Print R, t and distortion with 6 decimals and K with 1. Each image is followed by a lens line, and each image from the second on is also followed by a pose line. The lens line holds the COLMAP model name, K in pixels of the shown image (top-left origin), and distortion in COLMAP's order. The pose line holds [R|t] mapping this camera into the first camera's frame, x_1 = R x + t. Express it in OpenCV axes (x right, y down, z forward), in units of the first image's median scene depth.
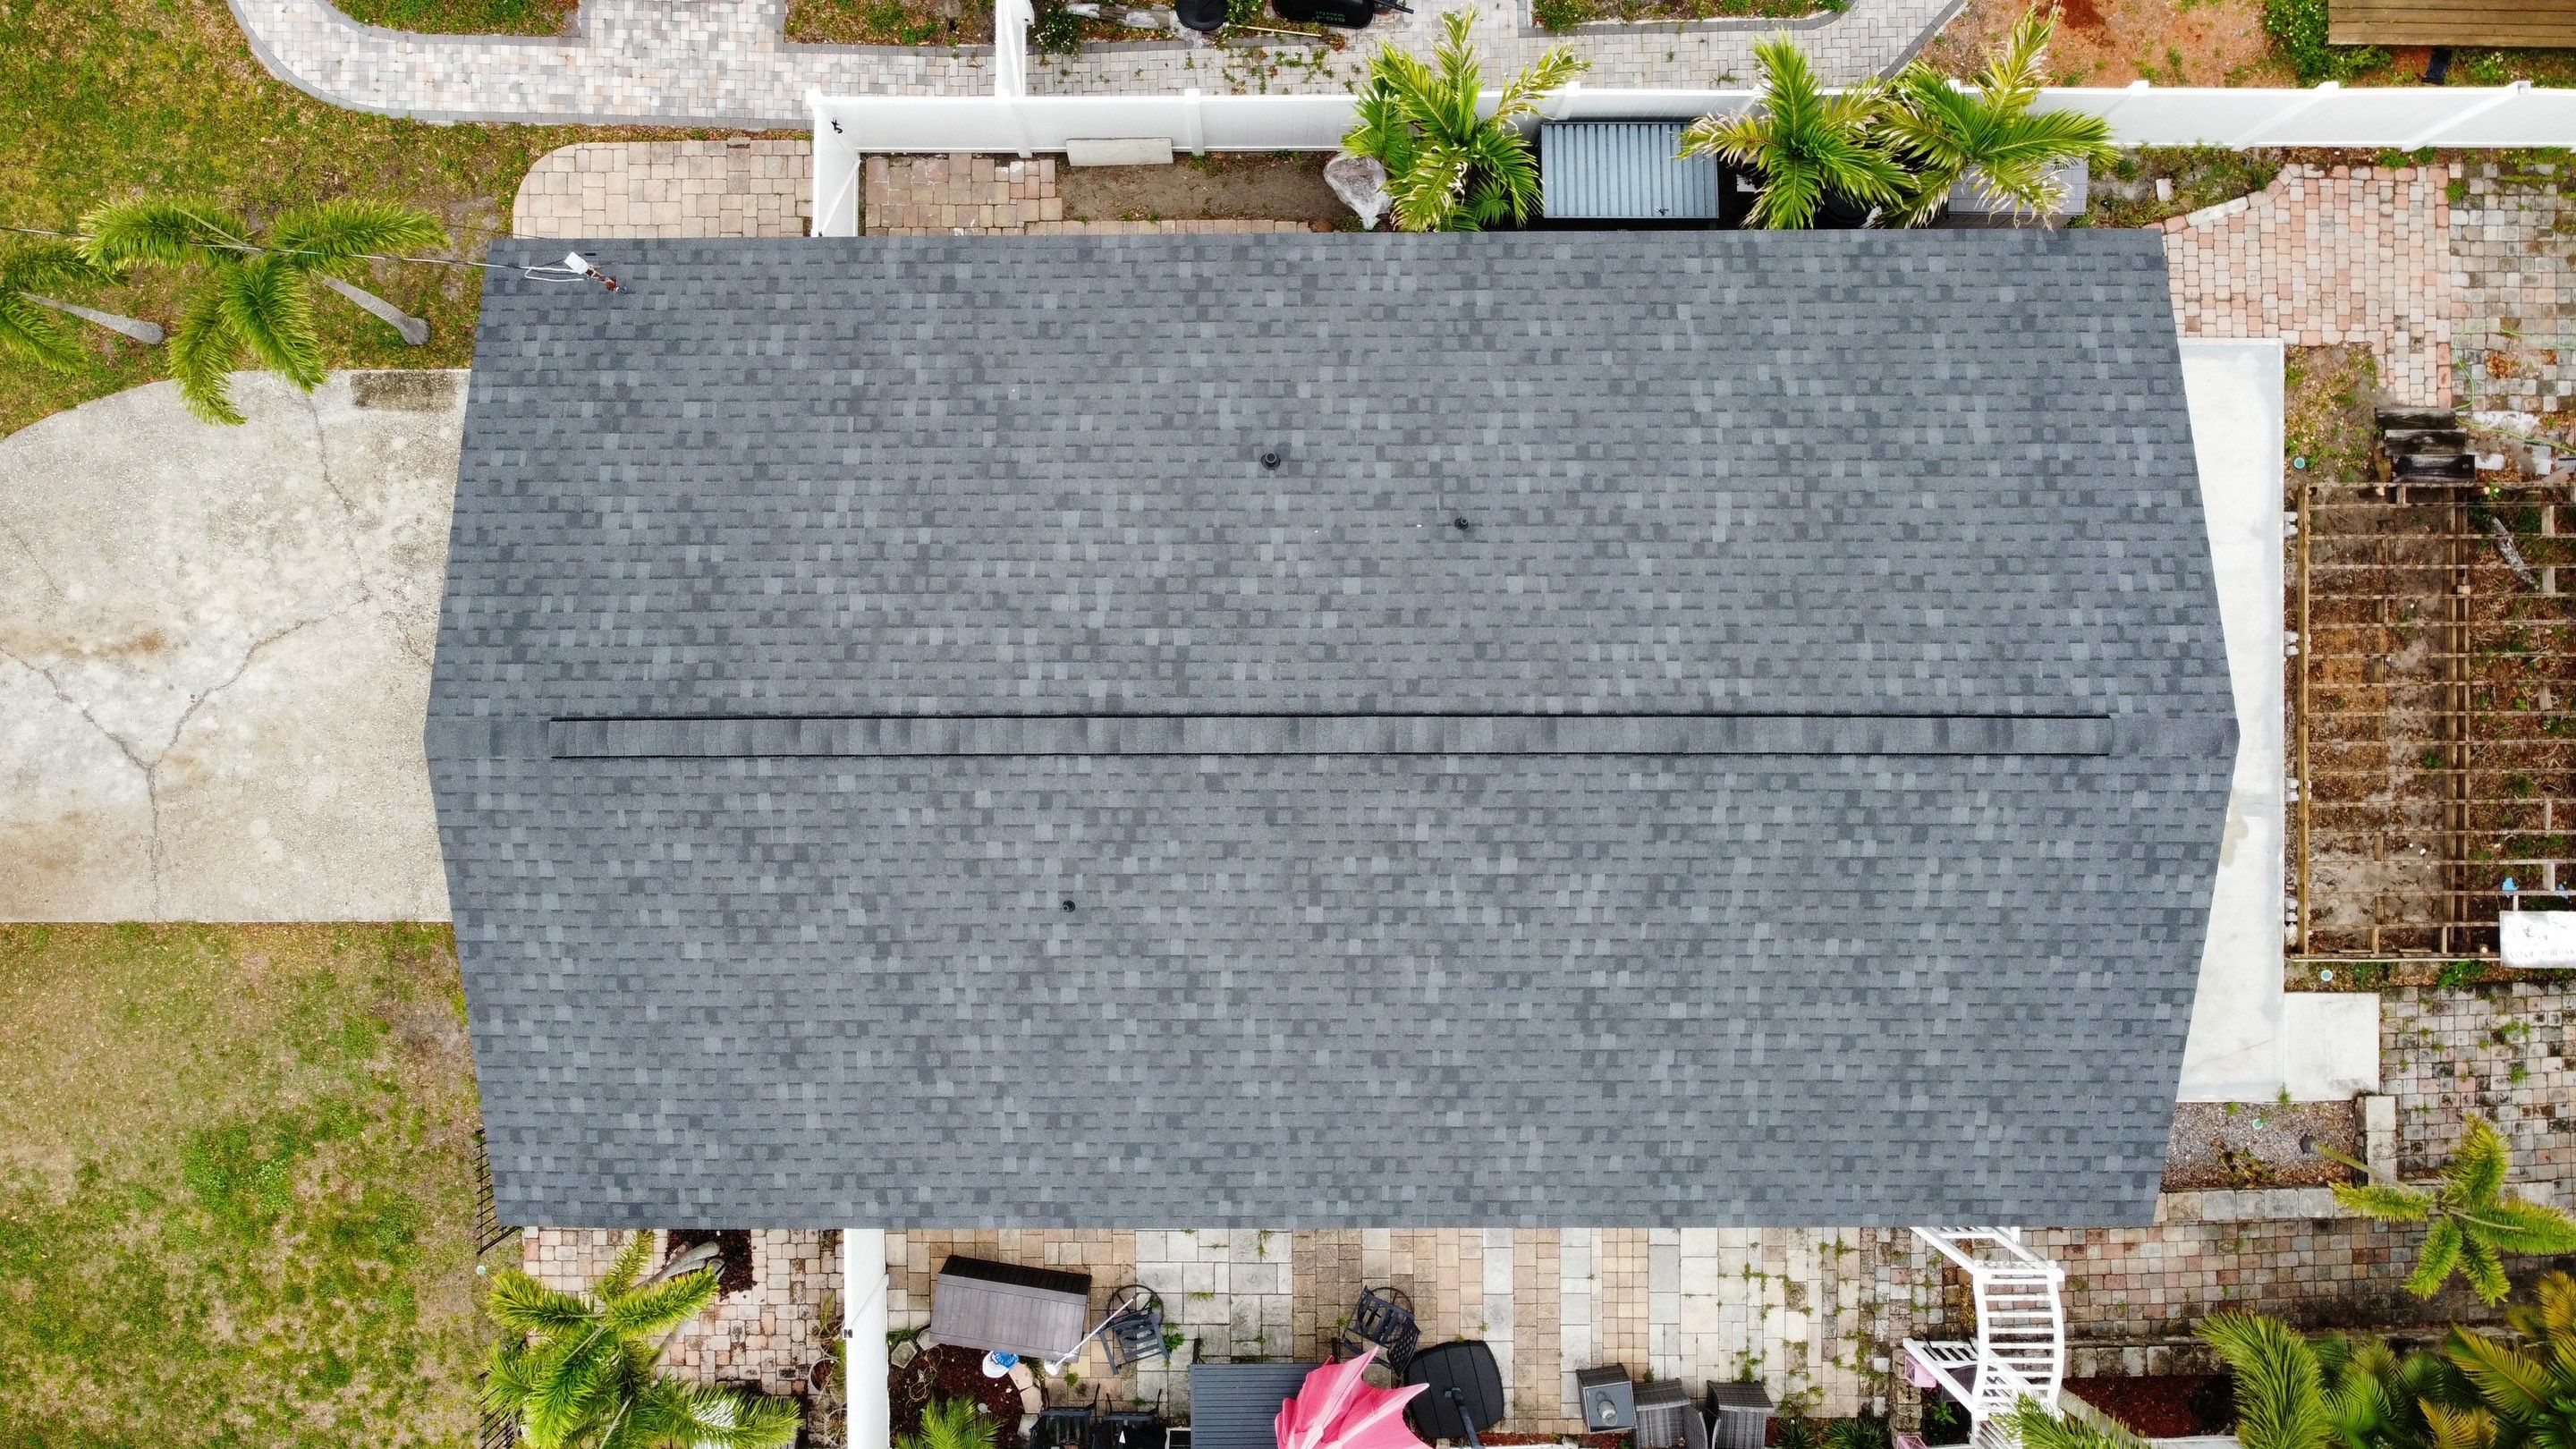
lens RADIAL K [[1955.4, 0, 1254.6], [0, 1955.4, 702.0], [0, 0, 1]] dist [0.022072, -0.031862]
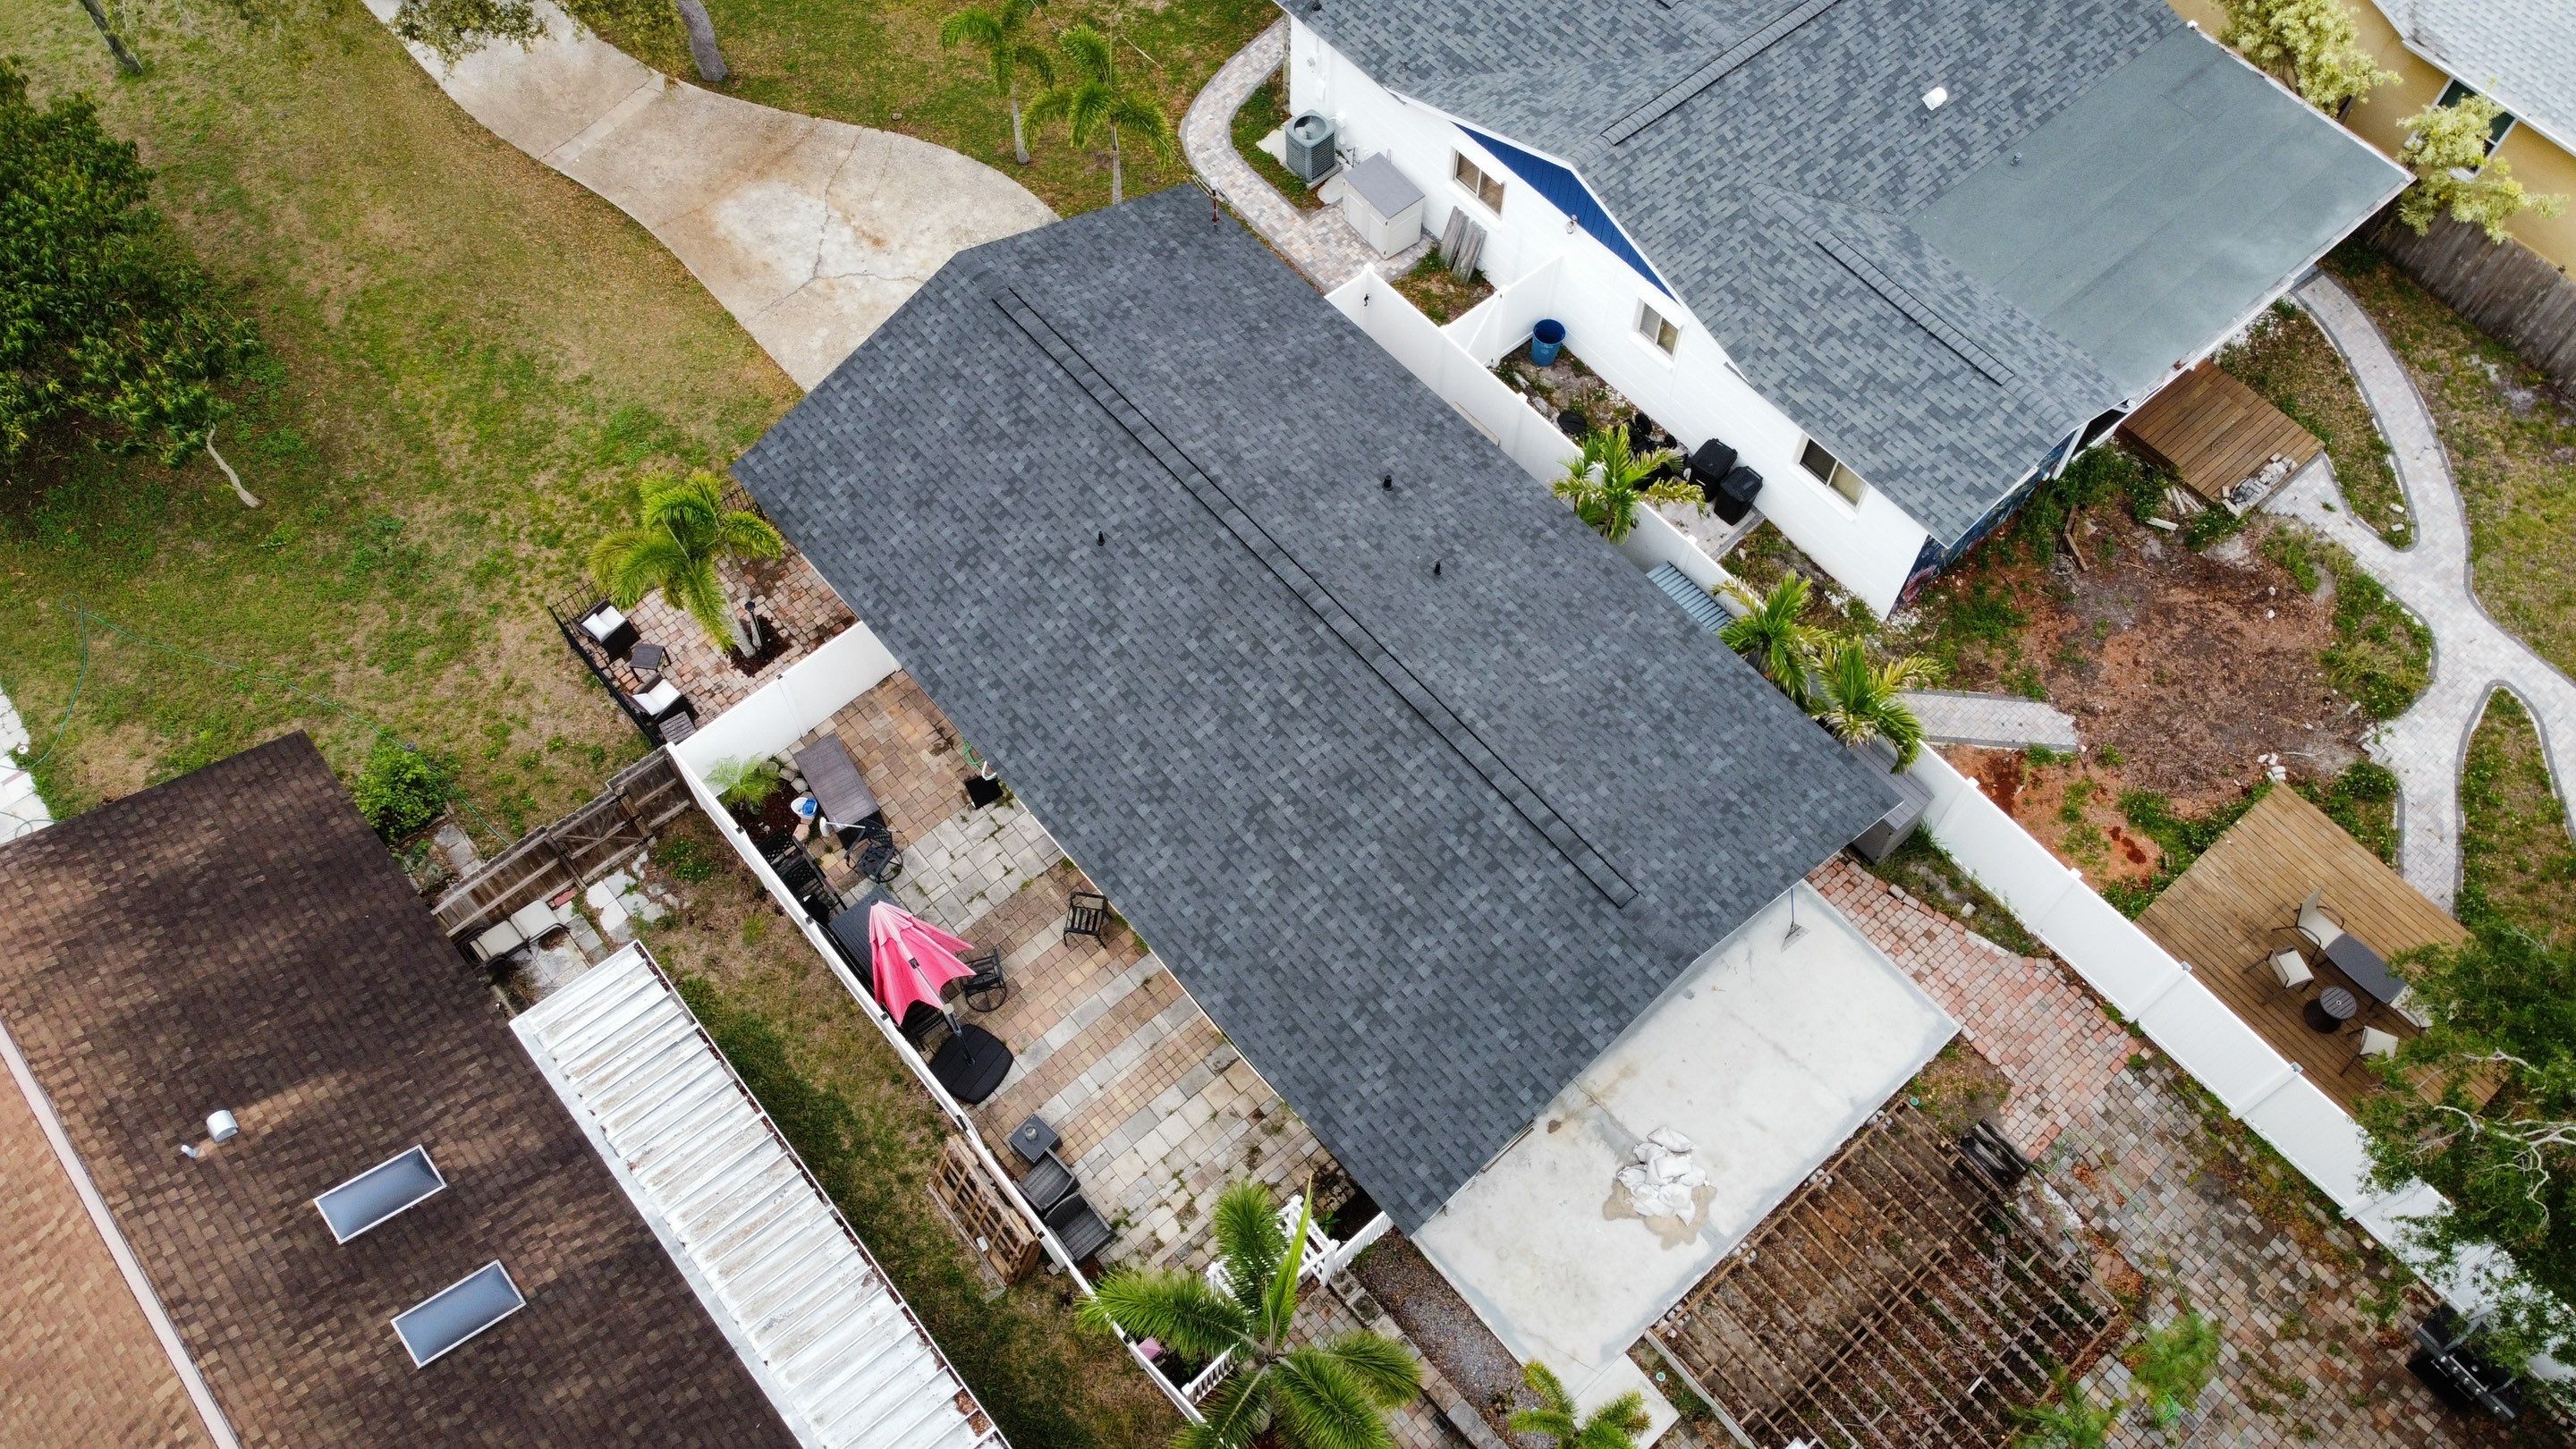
lens RADIAL K [[1955.4, 0, 1253.2], [0, 1955.4, 686.7], [0, 0, 1]] dist [0.022072, -0.031862]
pose [[0.644315, 0.660718, -0.385110, 0.580671], [-0.764731, 0.552299, -0.331891, 0.514749], [-0.006590, 0.508348, 0.861126, -0.286803]]
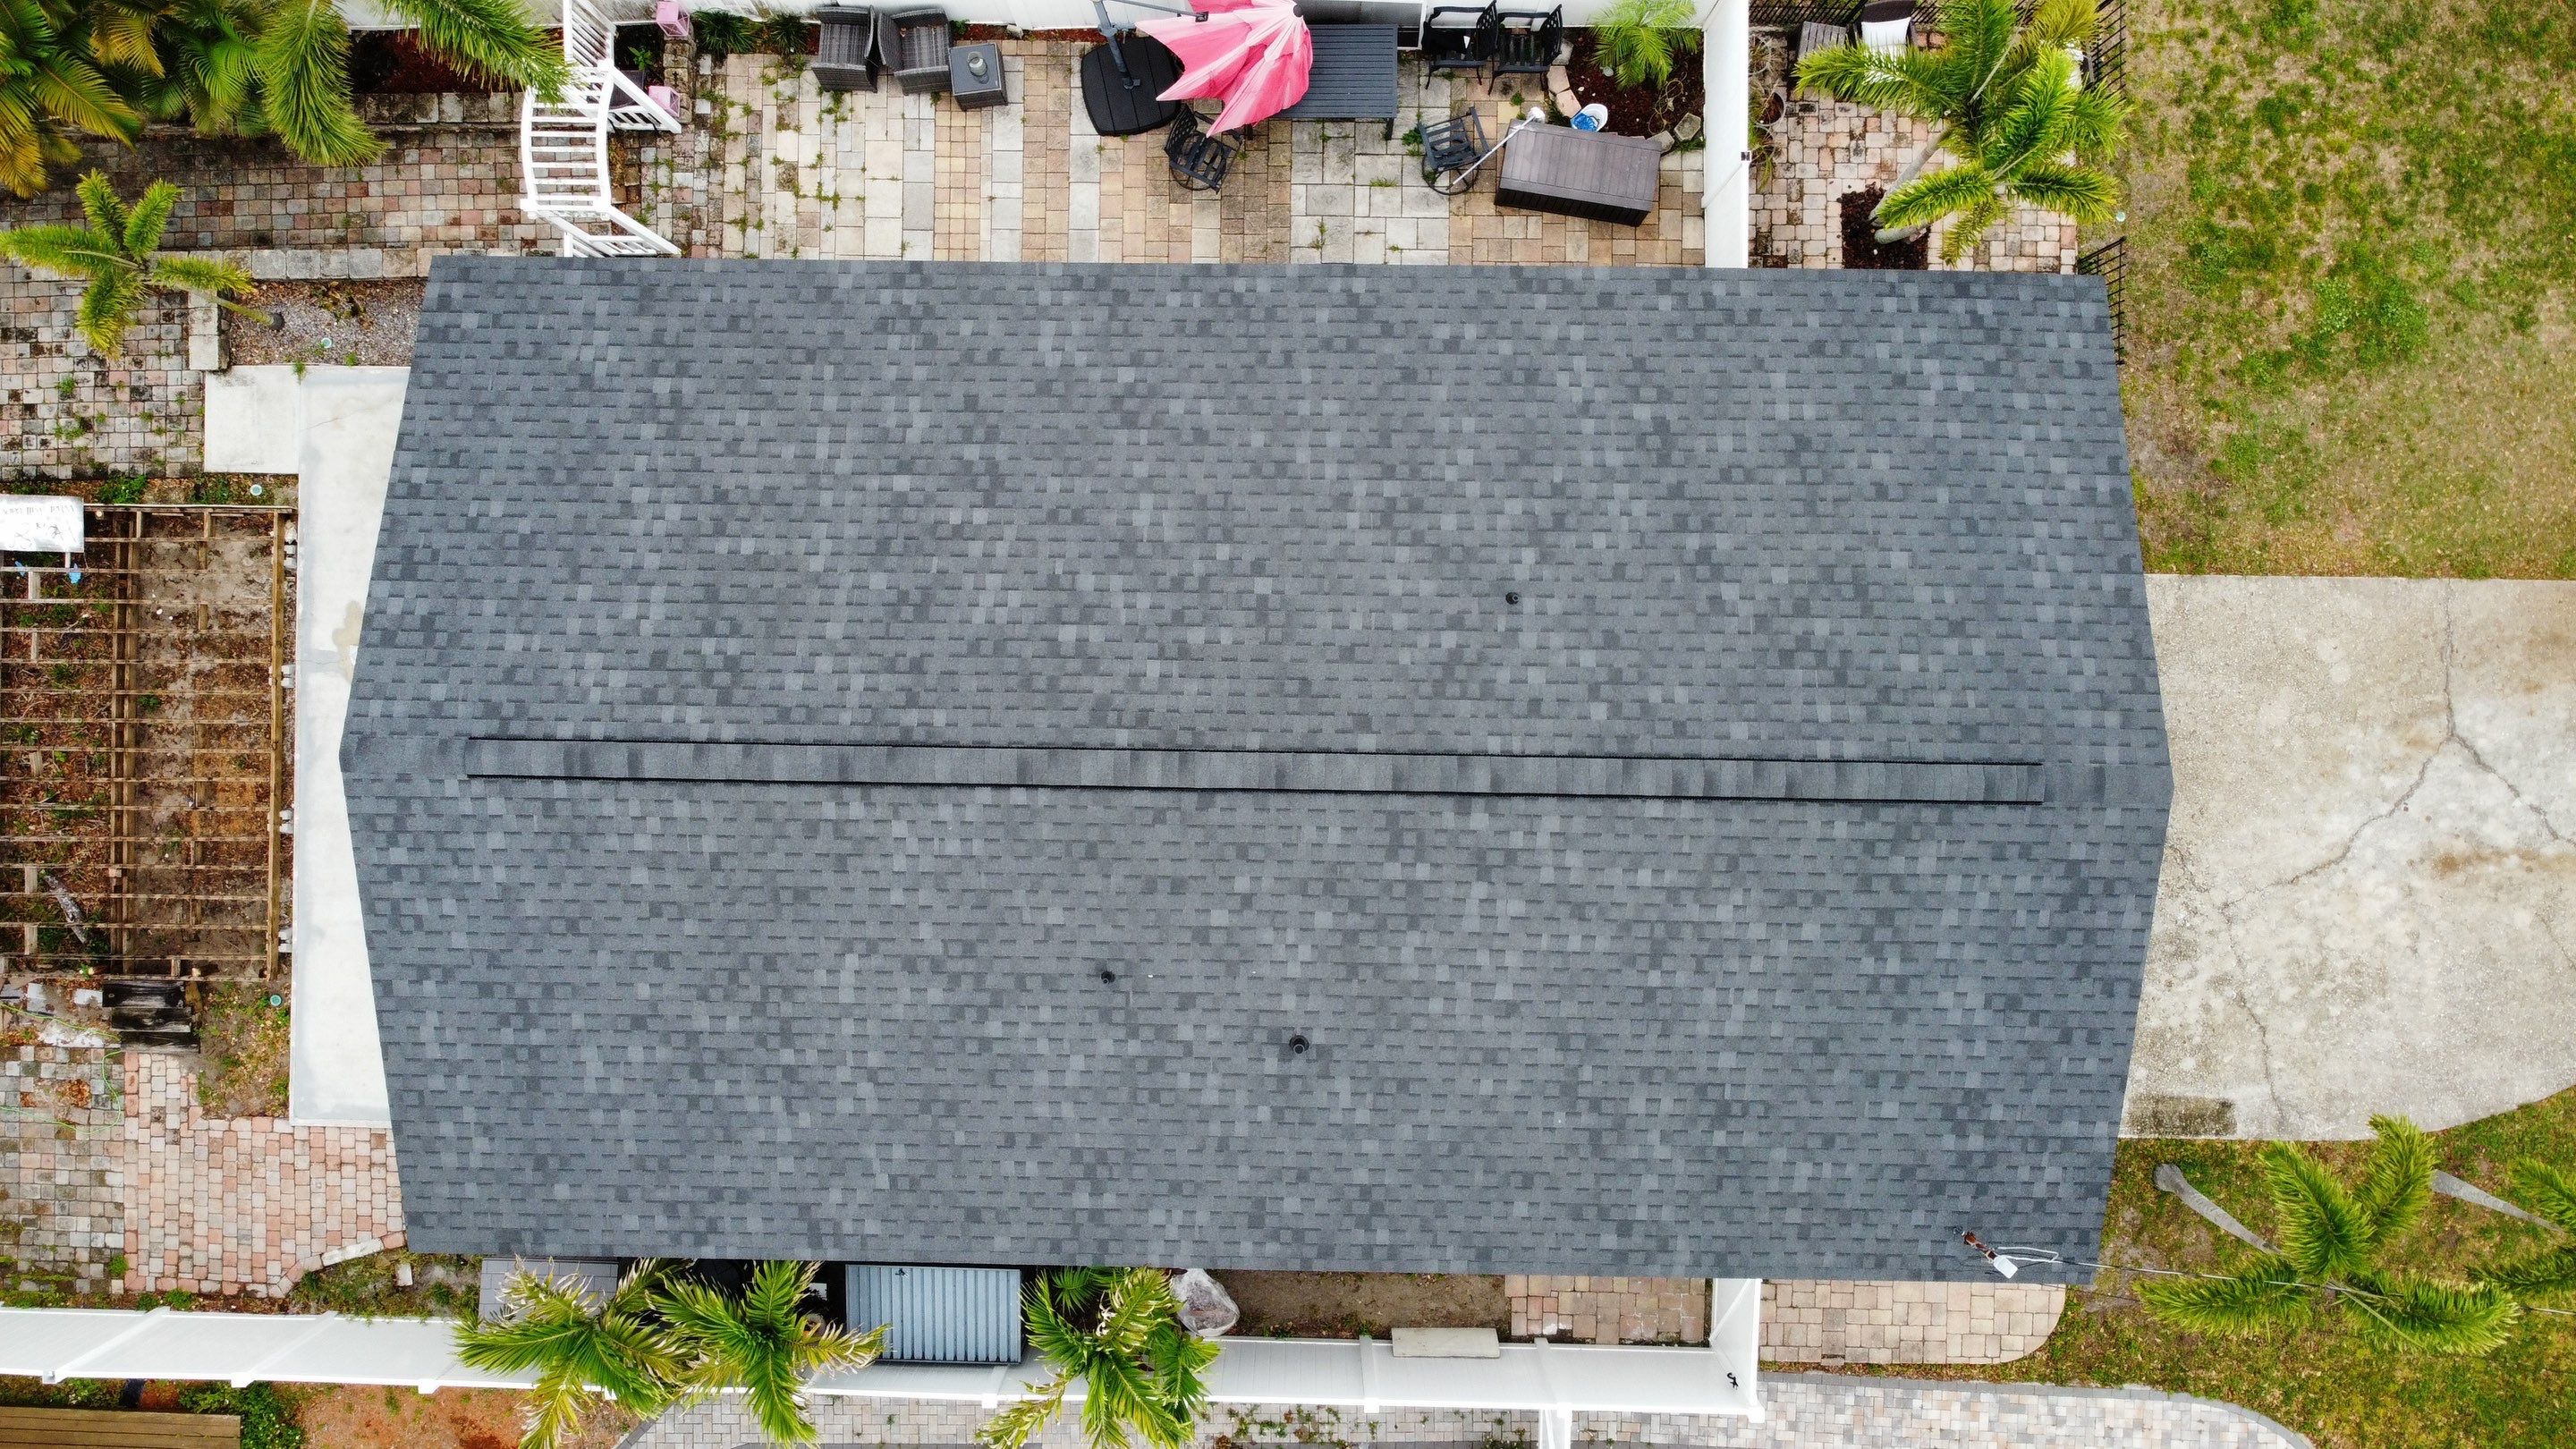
lens RADIAL K [[1955.4, 0, 1256.0], [0, 1955.4, 701.5], [0, 0, 1]] dist [0.022072, -0.031862]
pose [[-0.999493, -0.018201, 0.026109, 0.006761], [0.018048, -0.999819, -0.006086, 0.047383], [0.026215, -0.005612, 0.999641, 0.009103]]
